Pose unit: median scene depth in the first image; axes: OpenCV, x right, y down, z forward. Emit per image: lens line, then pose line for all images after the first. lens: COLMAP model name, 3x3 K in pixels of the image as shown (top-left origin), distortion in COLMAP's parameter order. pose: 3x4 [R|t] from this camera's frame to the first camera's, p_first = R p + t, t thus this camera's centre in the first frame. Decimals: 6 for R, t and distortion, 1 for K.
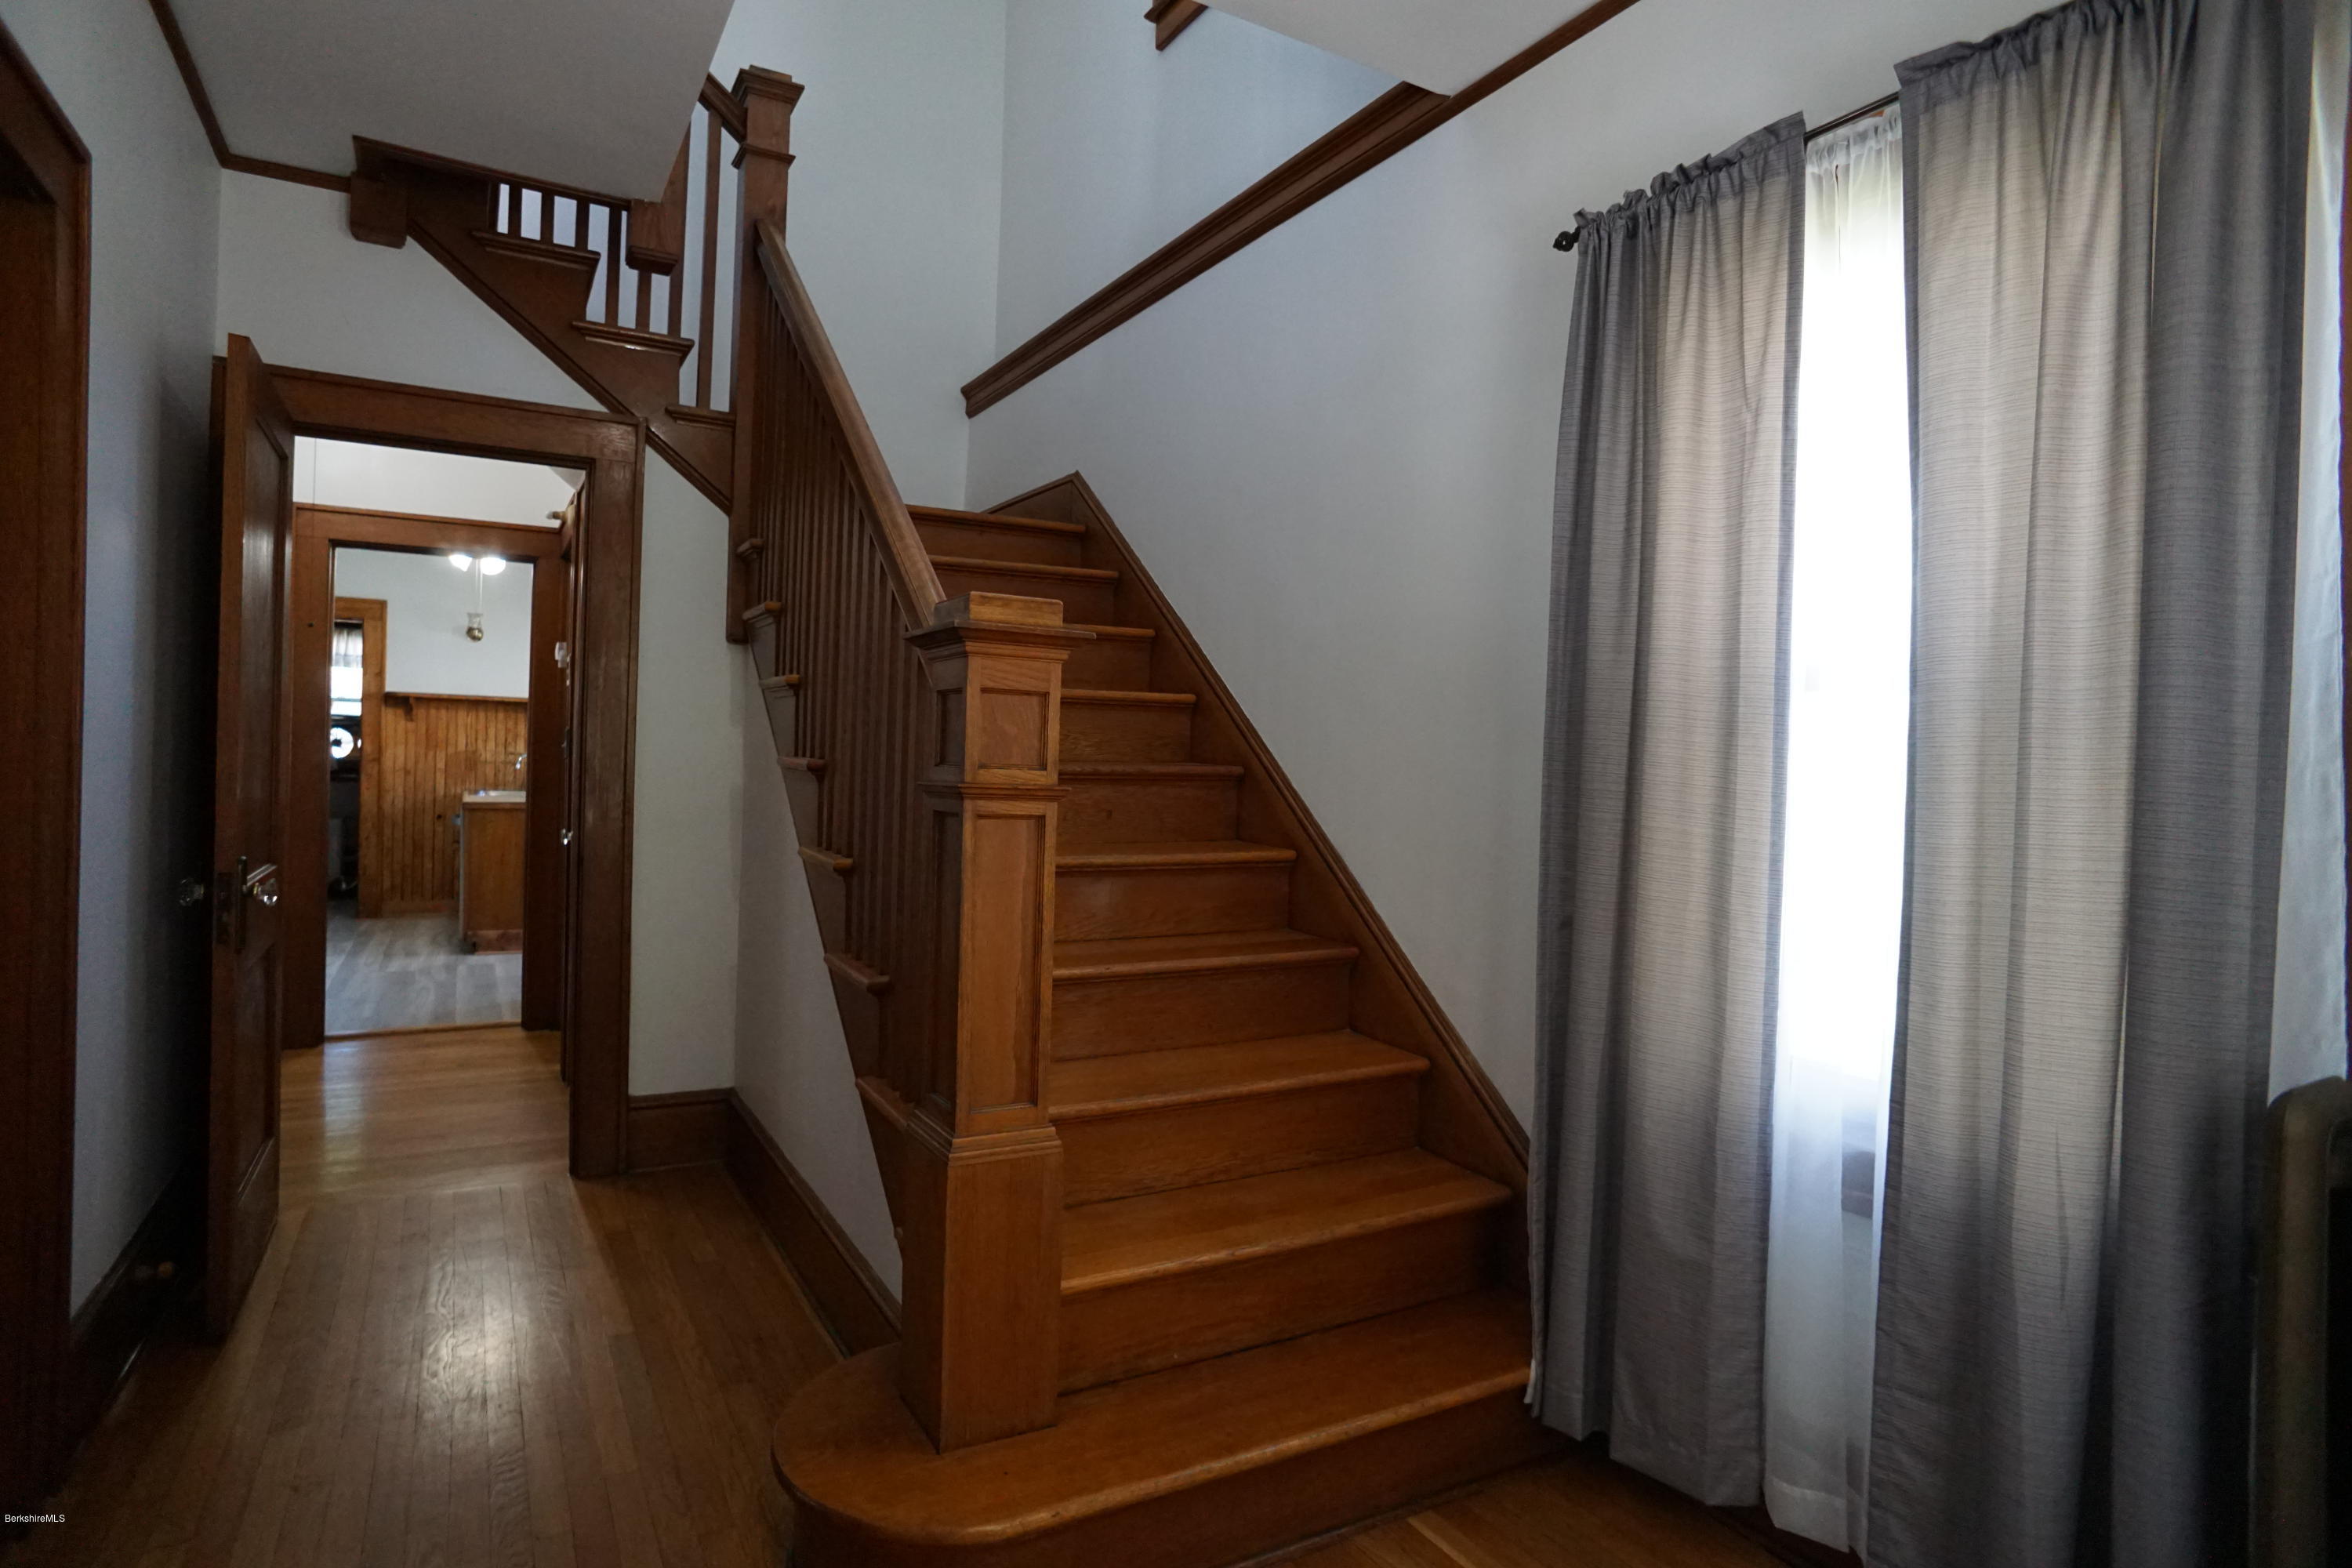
lens RADIAL K [[1270.9, 0, 1169.8], [0, 1270.9, 793.0], [0, 0, 1]] dist [-0.086148, 0.056035]
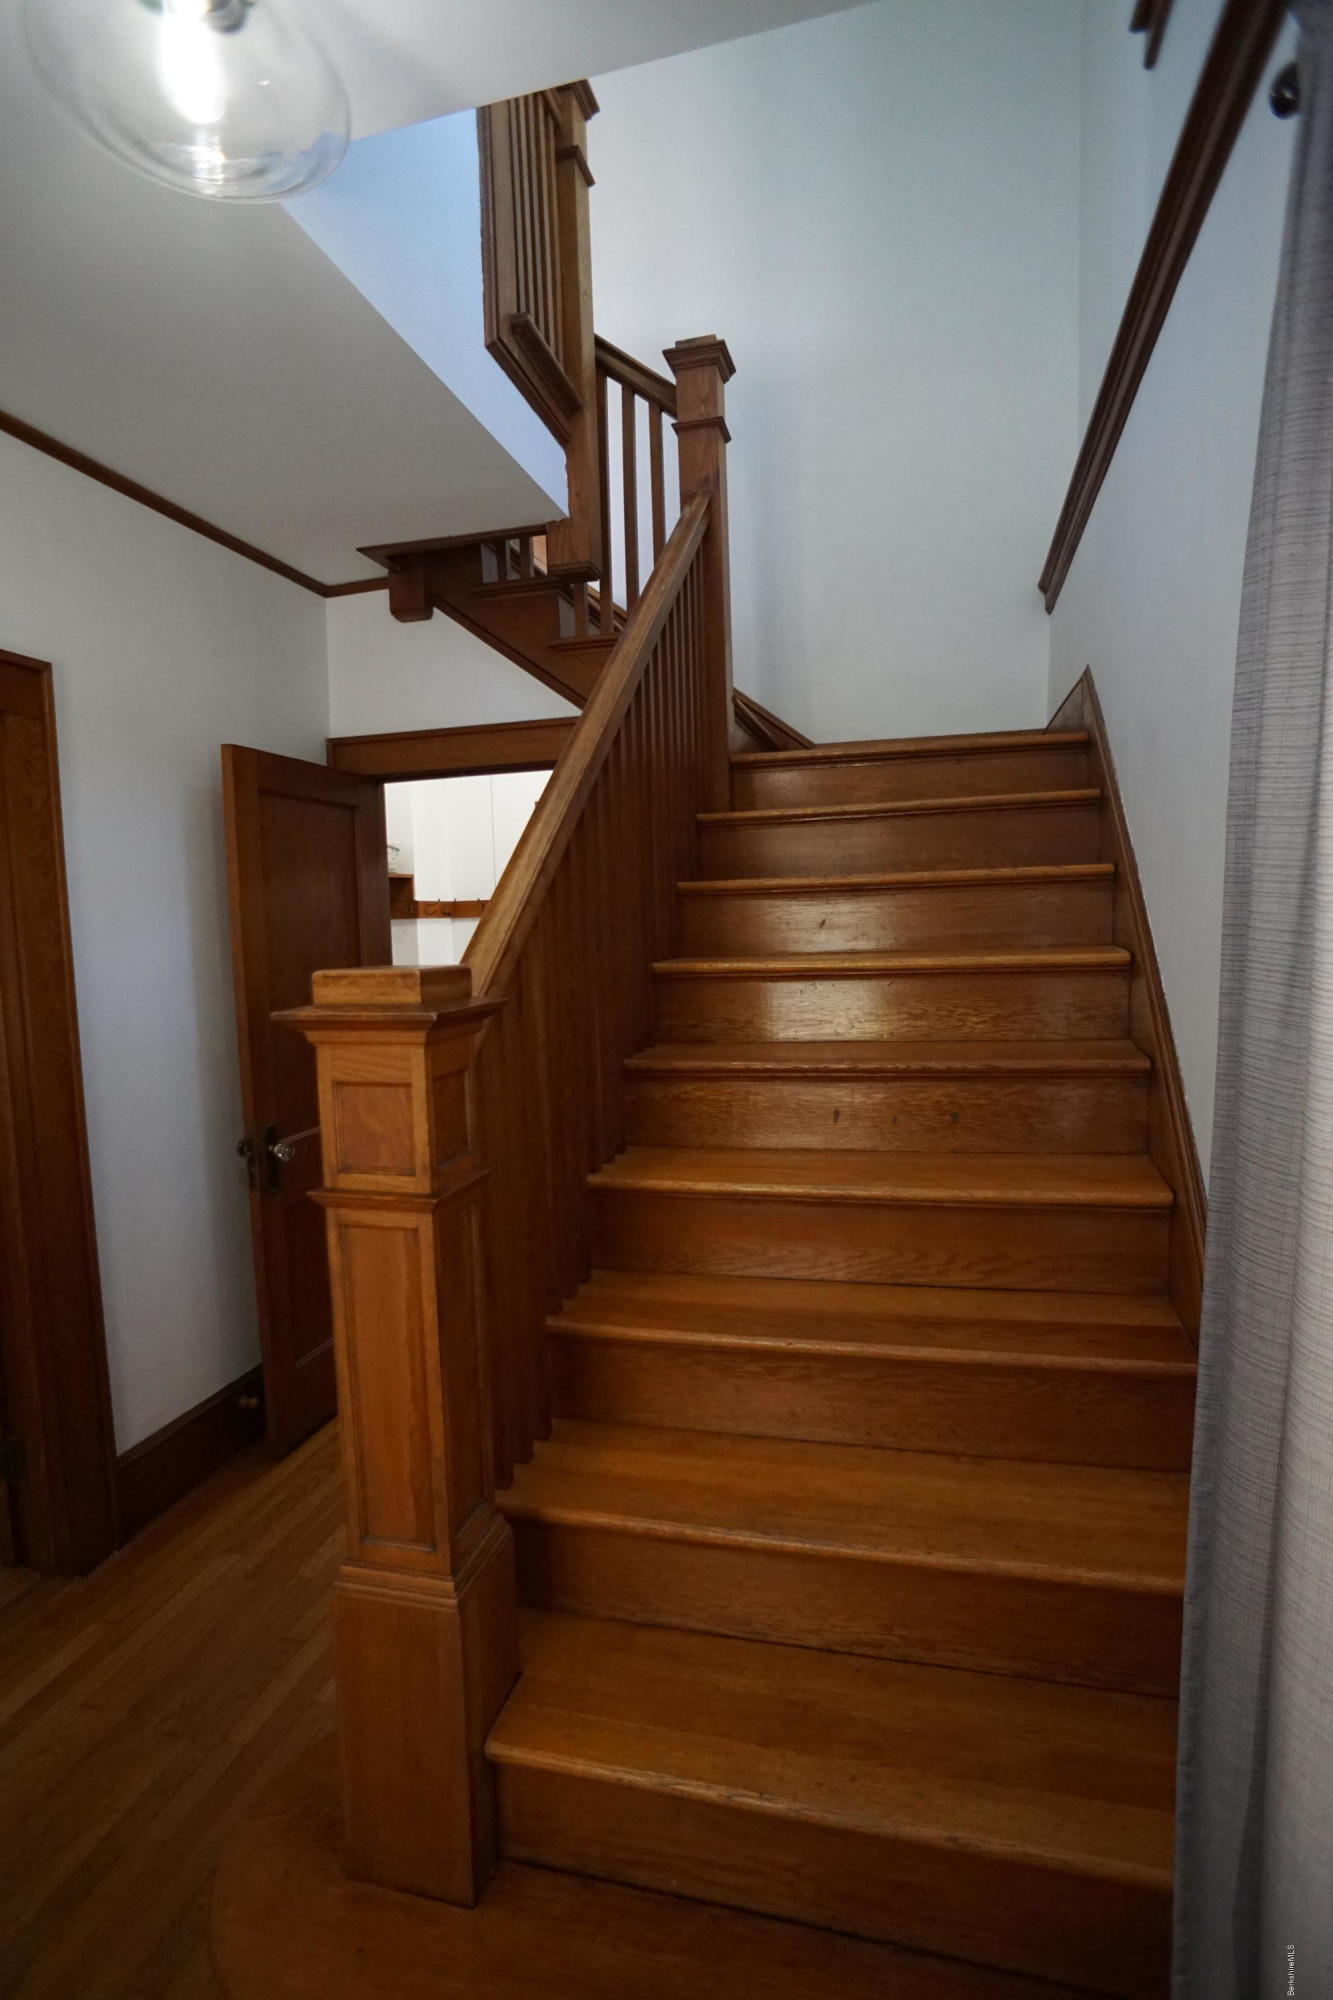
lens RADIAL K [[1080.7, 0, 661.9], [0, 1080.7, 1023.9], [0, 0, 1]] dist [-0.086148, 0.056035]
pose [[0.704789, 0.021771, -0.709083, 0.397411], [0.033700, 0.997373, 0.064119, -0.121307], [0.708616, -0.069086, 0.702204, 0.484727]]
